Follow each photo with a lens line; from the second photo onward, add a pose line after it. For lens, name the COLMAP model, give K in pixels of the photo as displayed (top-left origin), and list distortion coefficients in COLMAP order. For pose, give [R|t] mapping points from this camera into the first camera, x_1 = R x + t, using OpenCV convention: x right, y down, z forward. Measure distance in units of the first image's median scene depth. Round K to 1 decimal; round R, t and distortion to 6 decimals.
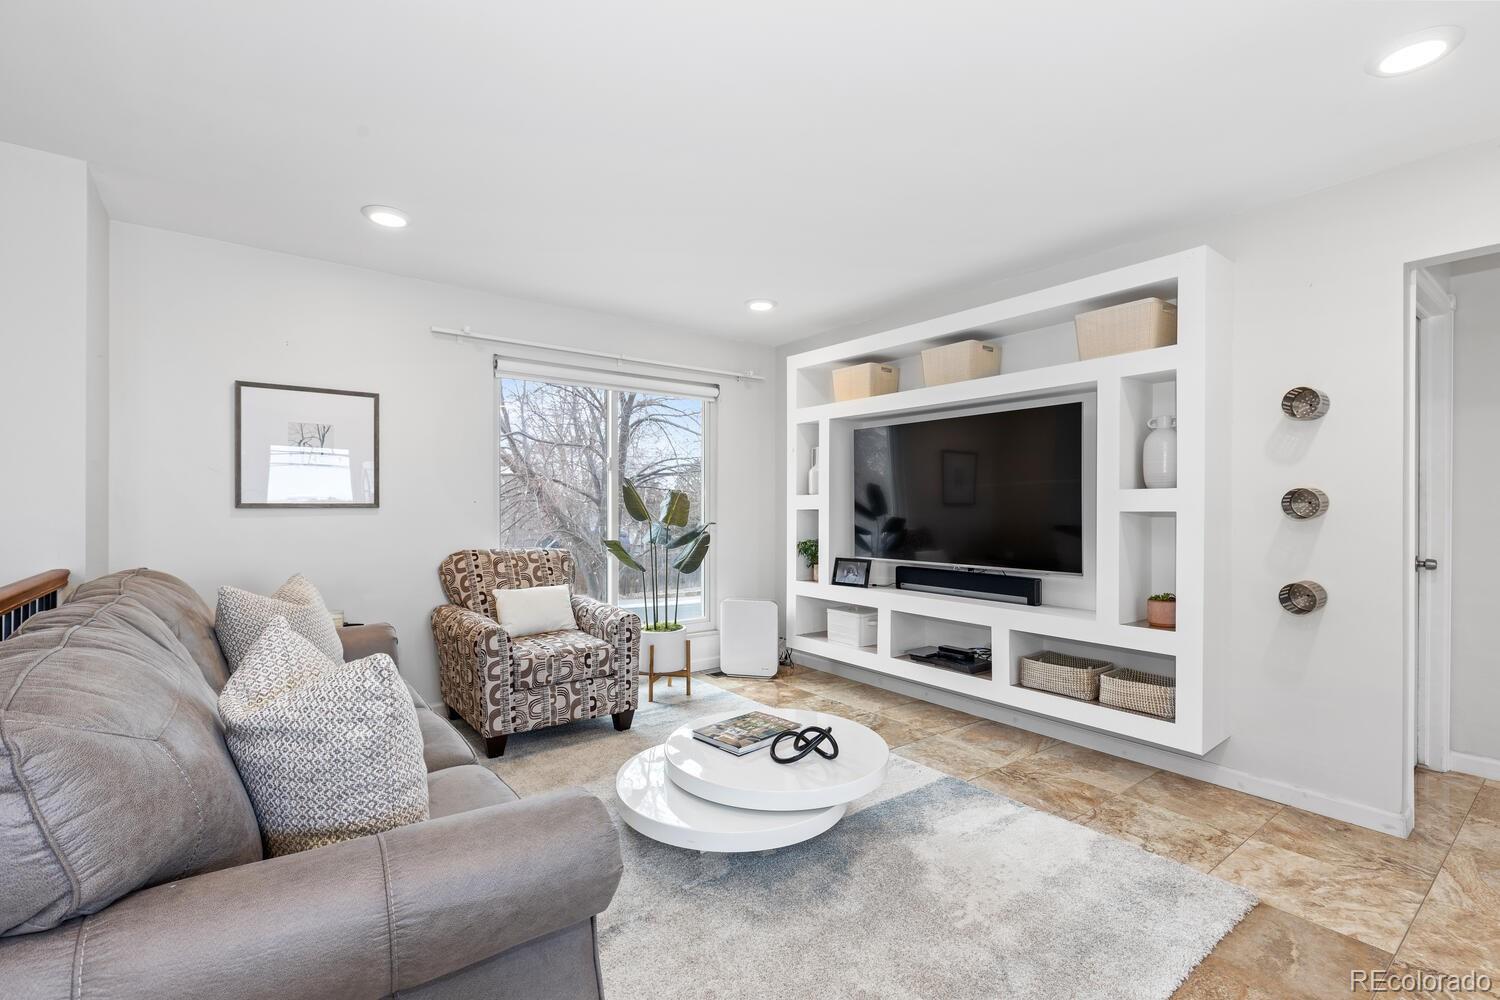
lens RADIAL K [[669.3, 0, 755.7], [0, 669.3, 508.0], [0, 0, 1]] dist [0.005158, -0.001861]
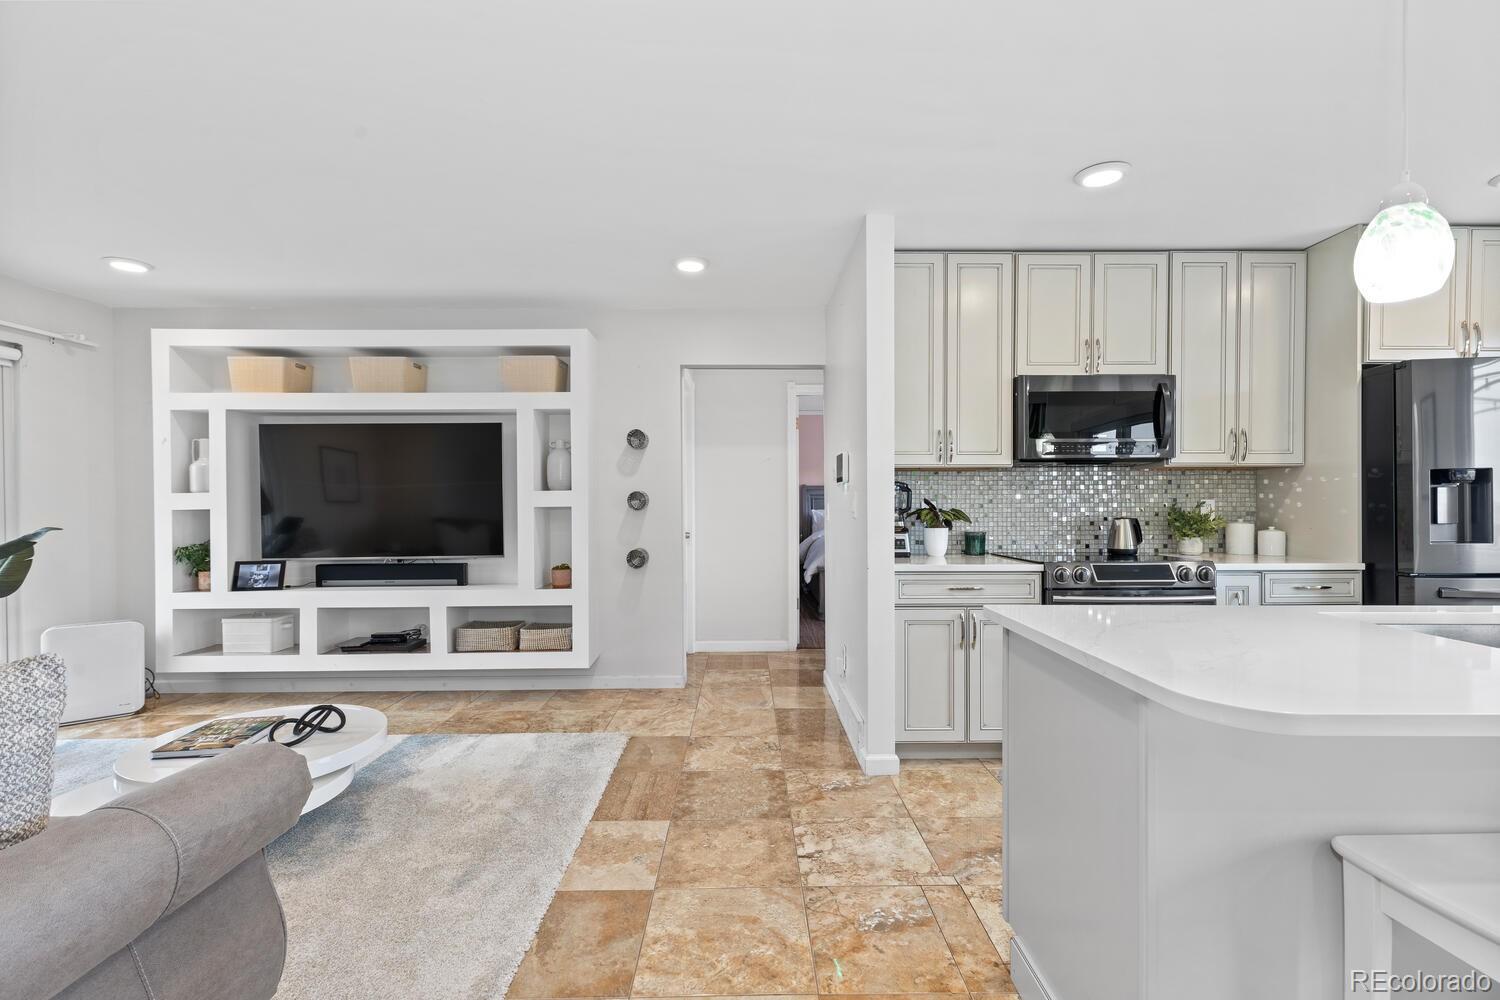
lens RADIAL K [[669.3, 0, 753.9], [0, 669.3, 507.0], [0, 0, 1]] dist [0.005158, -0.001861]
pose [[0.600526, -0.012170, 0.799513, -0.247238], [0.010118, 0.999920, 0.007621, -0.000402], [-0.799542, 0.003513, 0.600601, -0.159684]]
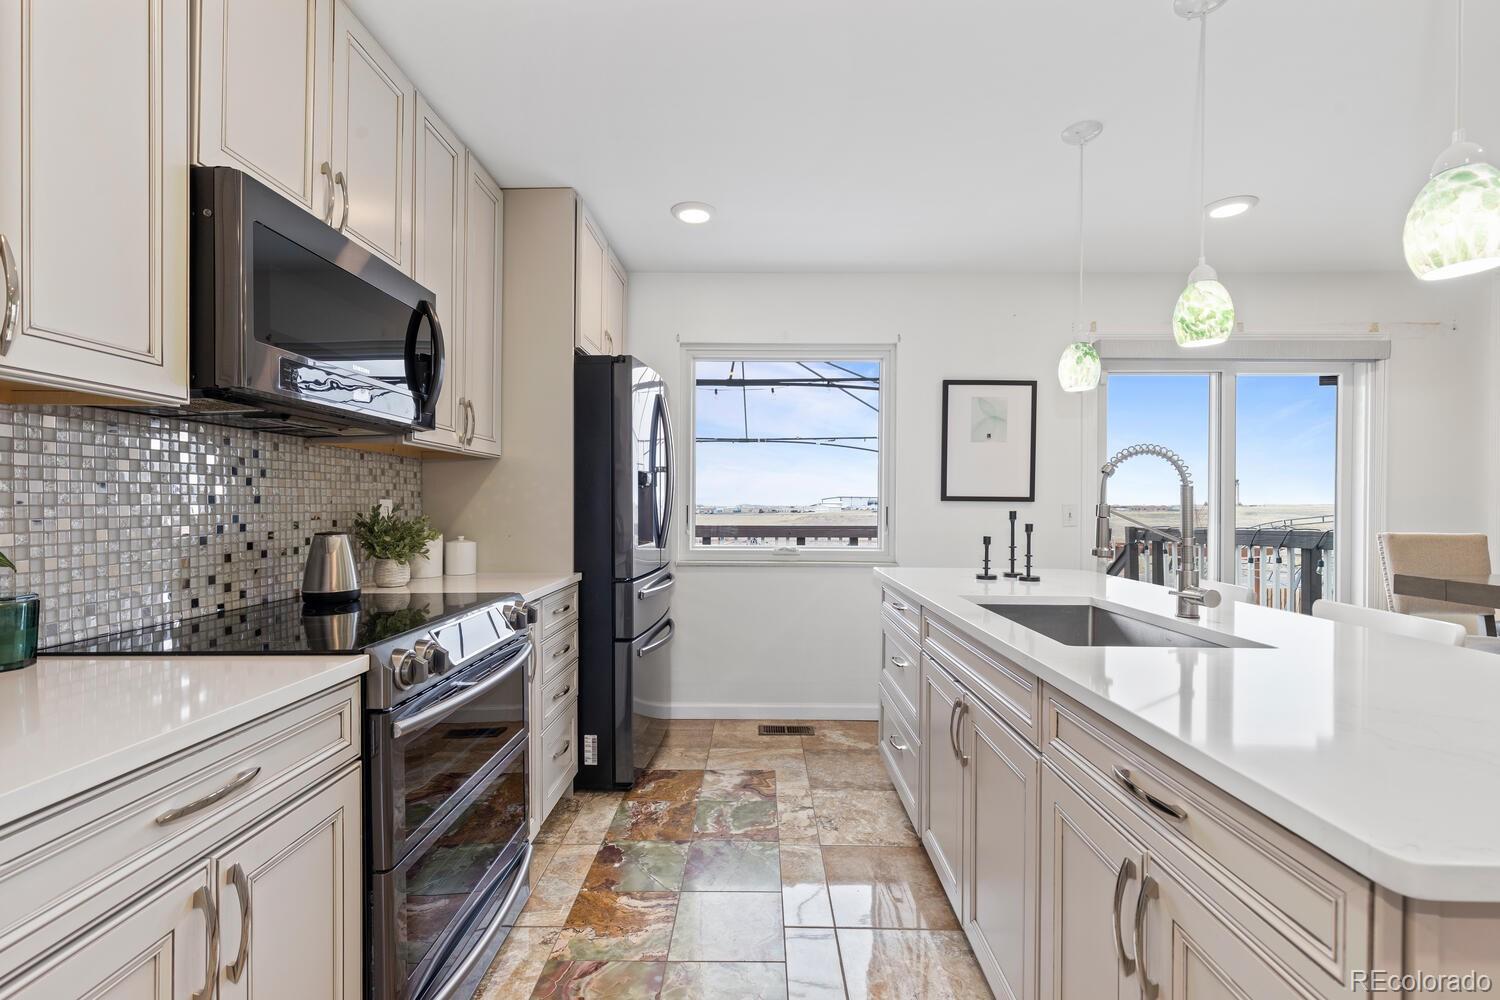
lens RADIAL K [[669.3, 0, 753.7], [0, 669.3, 507.1], [0, 0, 1]] dist [0.005158, -0.001861]
pose [[-0.785415, -0.011582, 0.618861, 0.317089], [-0.003613, 0.999894, 0.014127, 0.000001], [-0.618958, 0.008860, -0.785374, 0.233597]]
